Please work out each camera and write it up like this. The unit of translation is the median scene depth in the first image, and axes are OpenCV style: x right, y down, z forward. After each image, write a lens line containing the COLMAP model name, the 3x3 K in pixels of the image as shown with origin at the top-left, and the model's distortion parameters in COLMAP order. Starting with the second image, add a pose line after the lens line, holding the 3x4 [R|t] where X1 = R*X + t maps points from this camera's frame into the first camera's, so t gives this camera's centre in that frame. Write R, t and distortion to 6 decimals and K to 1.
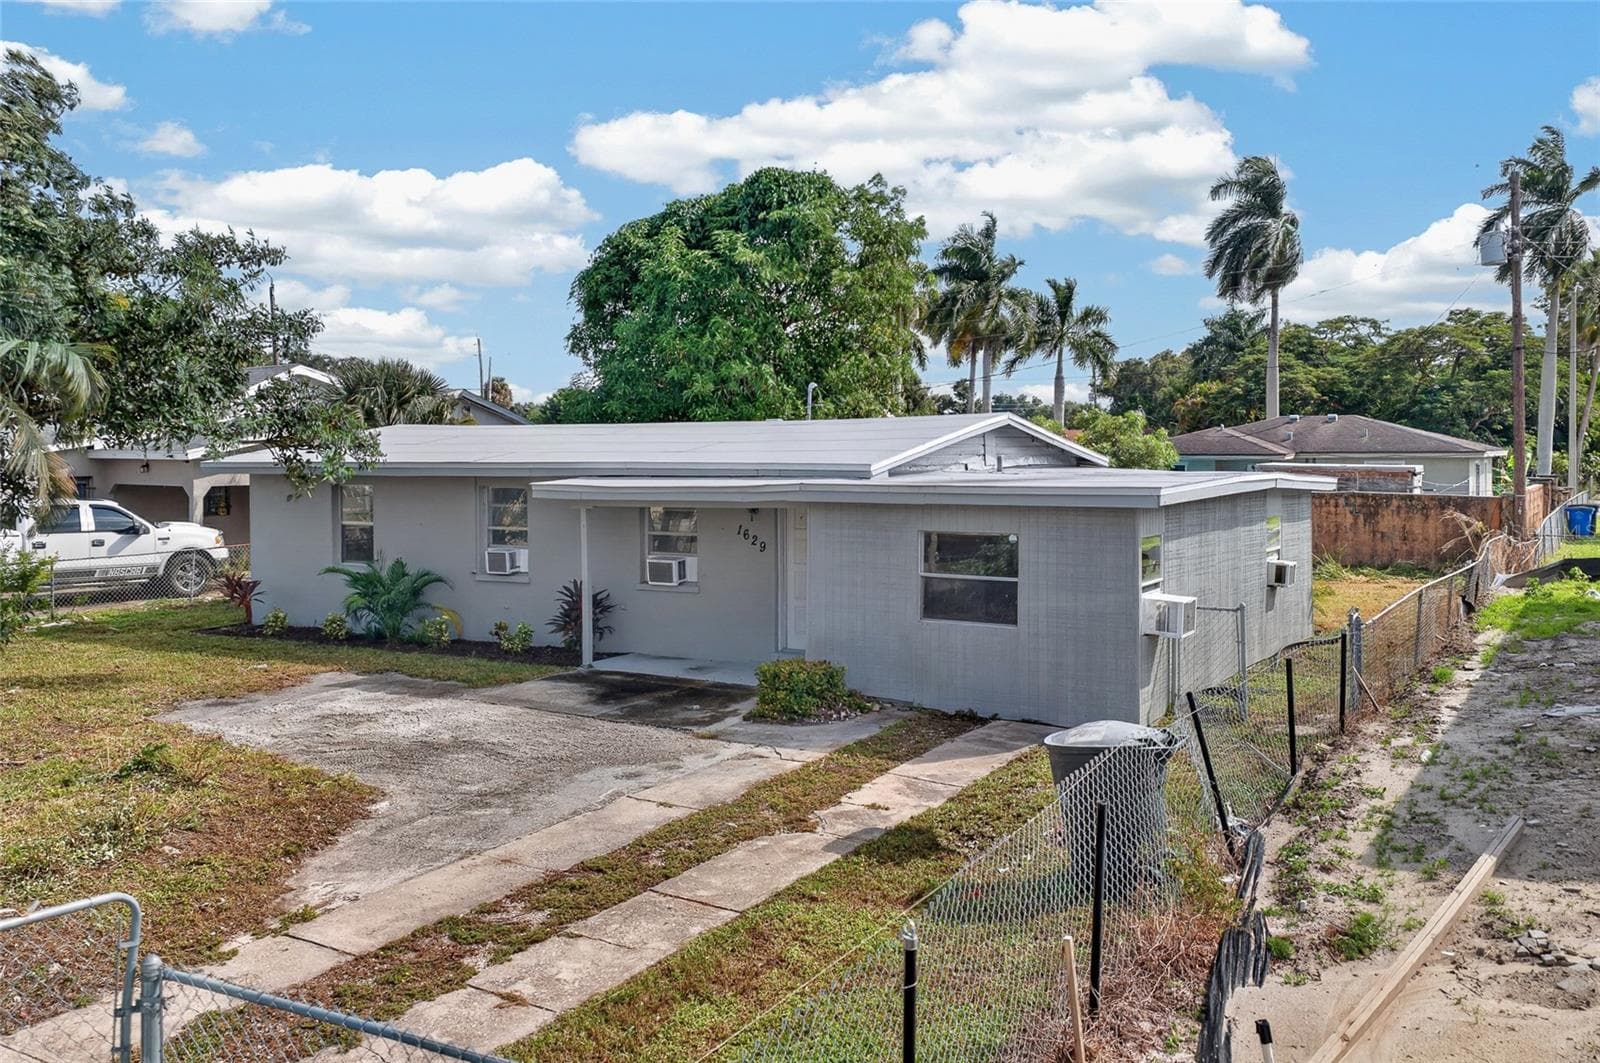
lens RADIAL K [[1316.7, 0, 831.0], [0, 1316.7, 530.7], [0, 0, 1]] dist [0.056171, -0.147534]
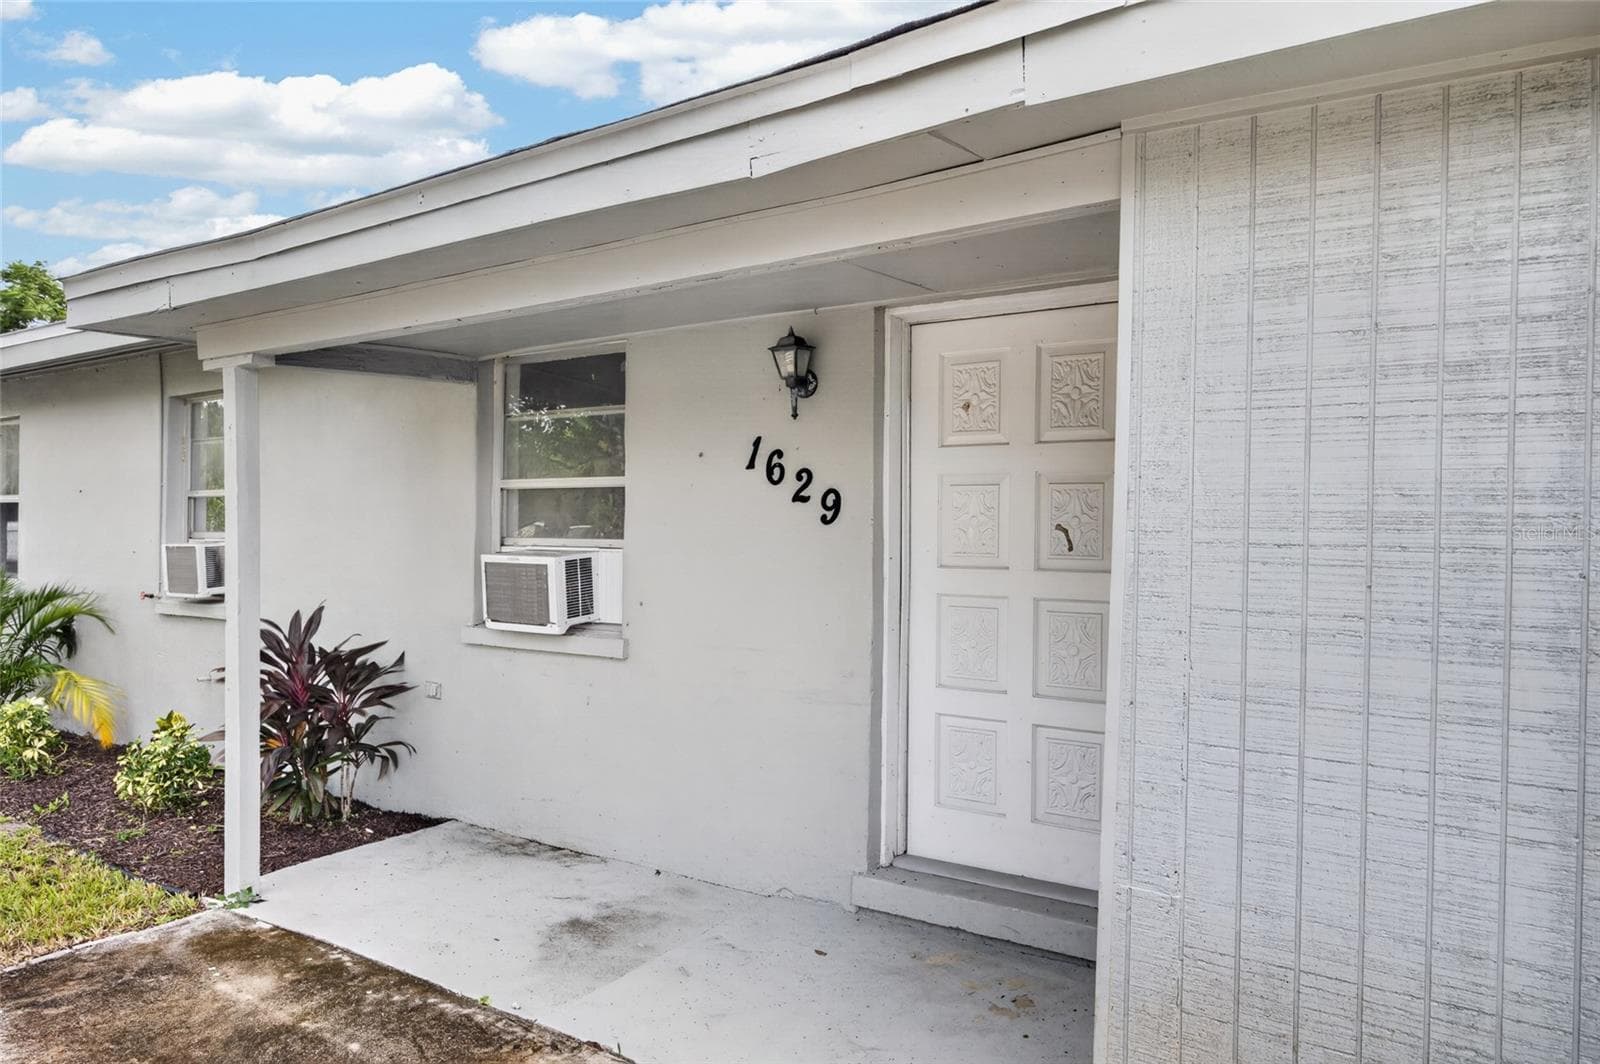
lens RADIAL K [[1088.4, 0, 772.1], [0, 1088.4, 535.2], [0, 0, 1]] dist [0.004080, 0.001647]
pose [[0.997247, 0.015733, -0.072457, -0.051218], [-0.019974, 0.998106, -0.058182, 0.035662], [0.071405, 0.059469, 0.995673, 0.829681]]
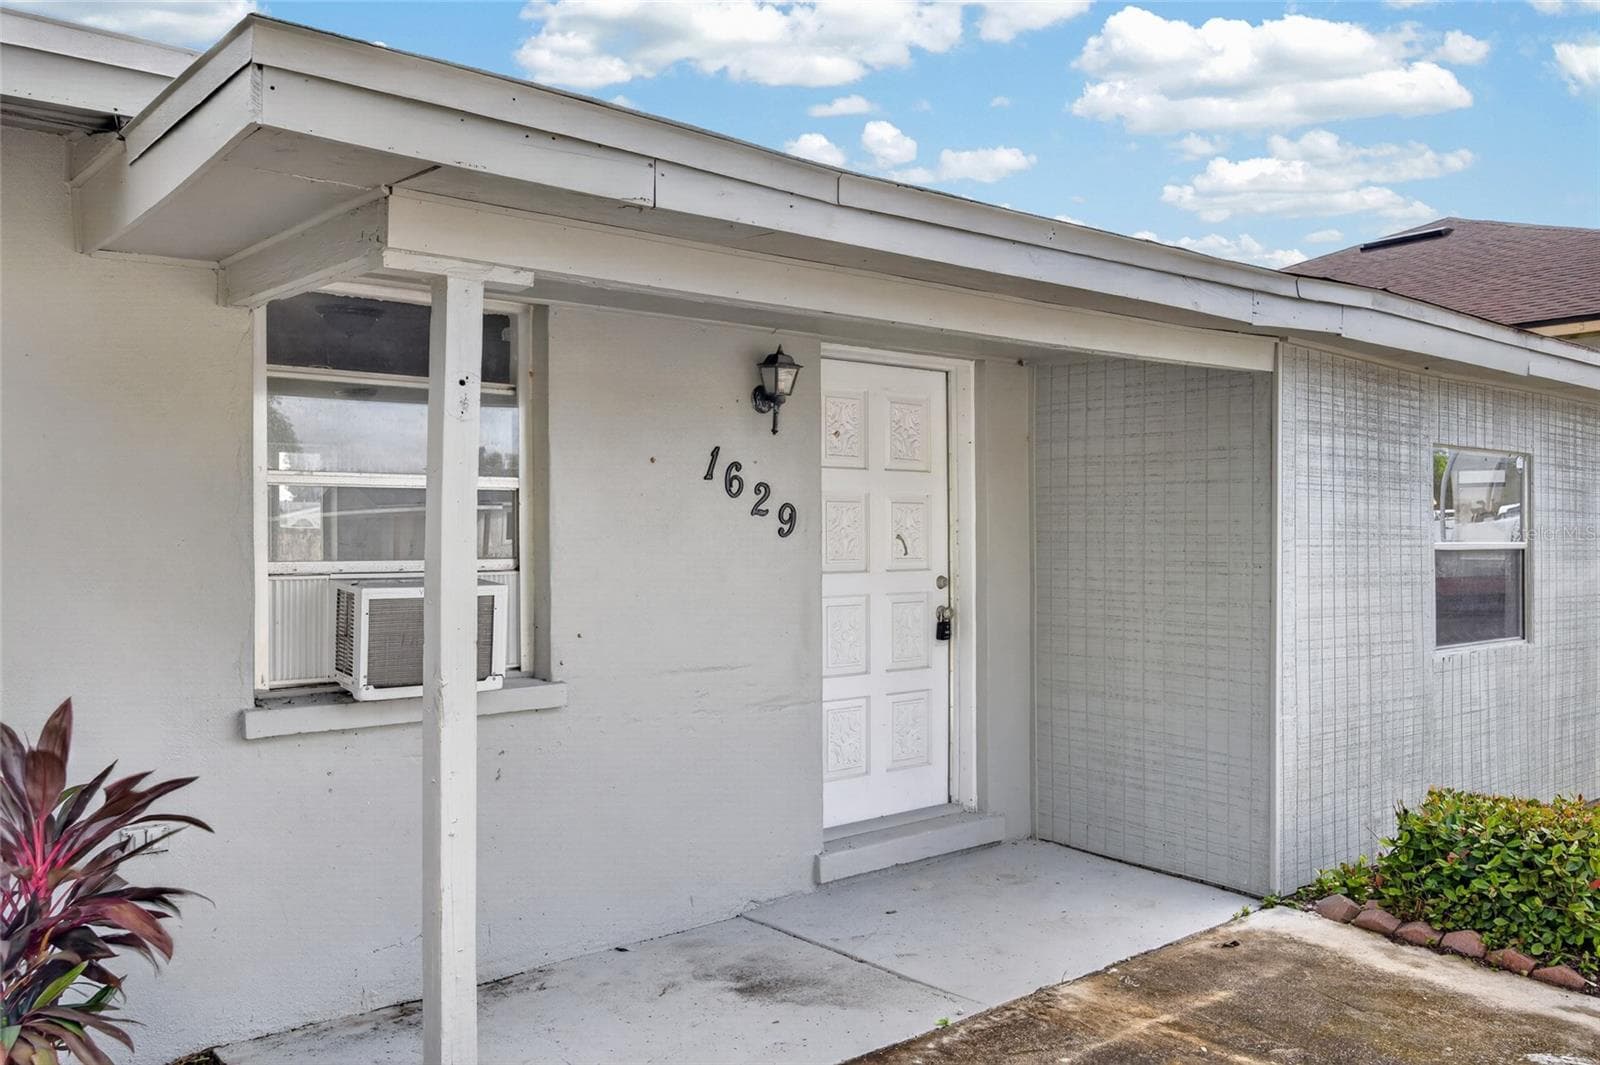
lens RADIAL K [[1316.7, 0, 831.0], [0, 1316.7, 531.7], [0, 0, 1]] dist [0.056171, -0.147534]
pose [[0.293419, 0.005856, 0.955966, -0.376192], [0.060746, 0.997846, -0.024757, 0.025081], [-0.954052, 0.065336, 0.292431, 0.984202]]
